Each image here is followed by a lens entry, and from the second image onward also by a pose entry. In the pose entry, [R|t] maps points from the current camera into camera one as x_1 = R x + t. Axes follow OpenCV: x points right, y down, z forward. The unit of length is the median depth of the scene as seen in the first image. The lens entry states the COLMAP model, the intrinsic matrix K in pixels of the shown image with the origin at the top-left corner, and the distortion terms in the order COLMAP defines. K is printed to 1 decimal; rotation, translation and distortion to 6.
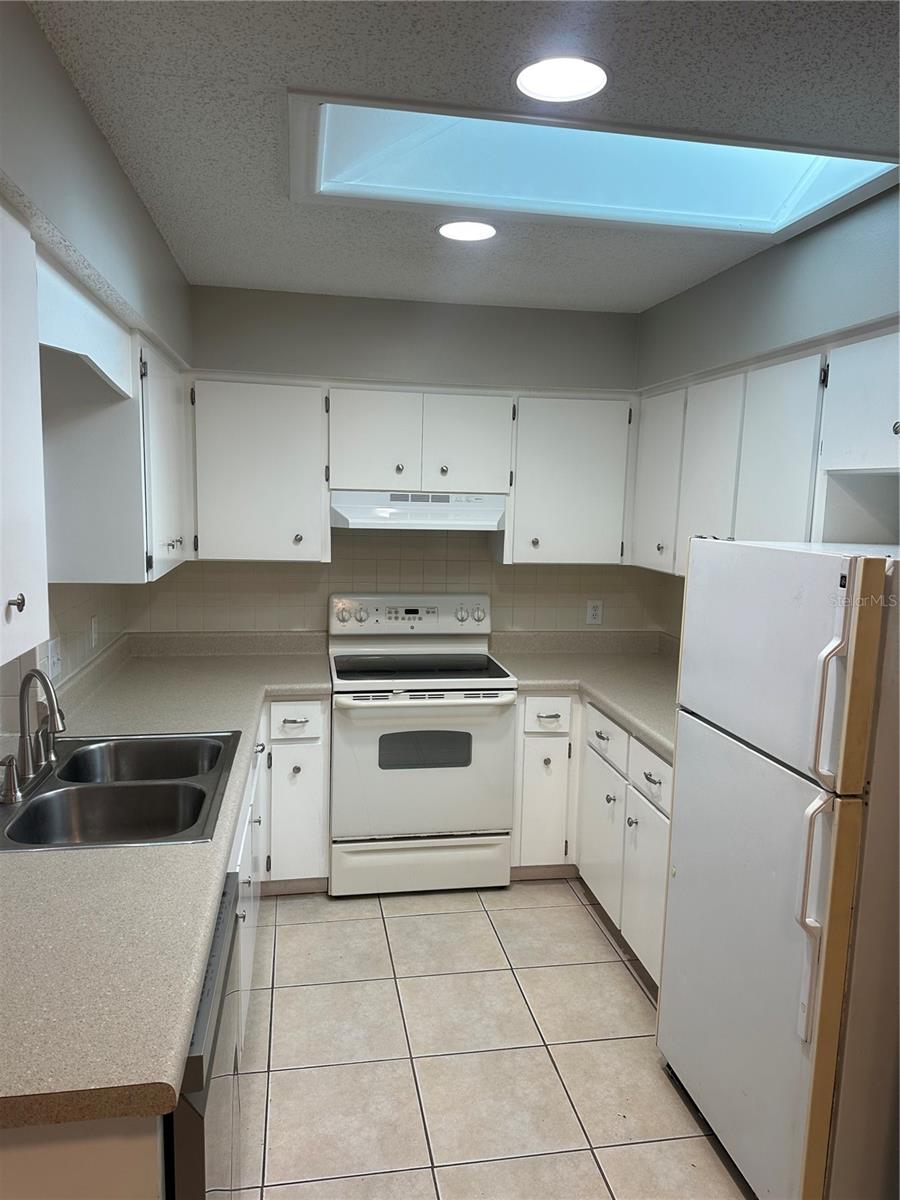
lens RADIAL K [[832.5, 0, 448.1], [0, 832.5, 605.0], [0, 0, 1]] dist [0.055015, -0.007057]
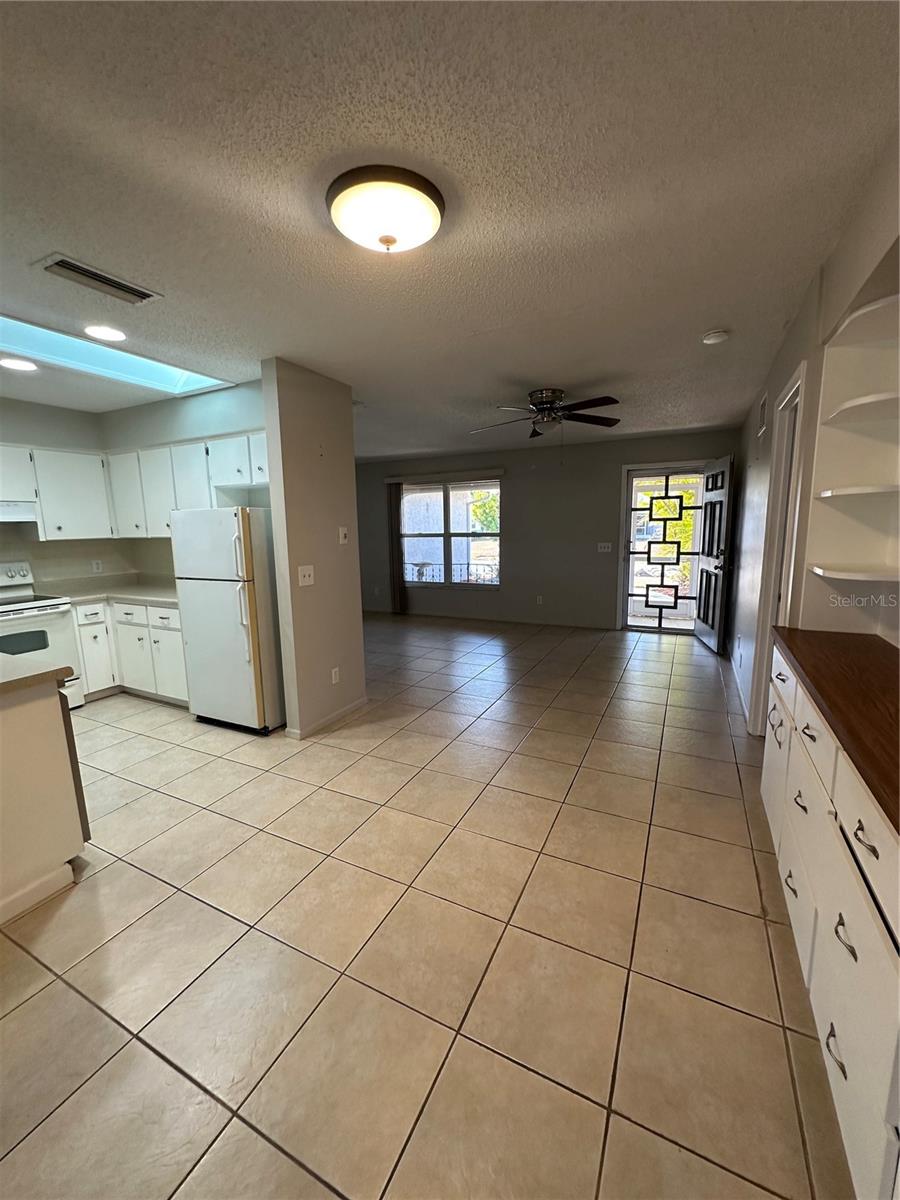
lens RADIAL K [[477.5, 0, 450.8], [0, 477.5, 600.0], [0, 0, 1]] dist [0.000137, 0.000051]
pose [[0.592533, -0.163397, 0.788800, -0.266362], [0.145238, 0.984835, 0.094905, 0.118300], [-0.792345, 0.058329, 0.607278, -0.368501]]
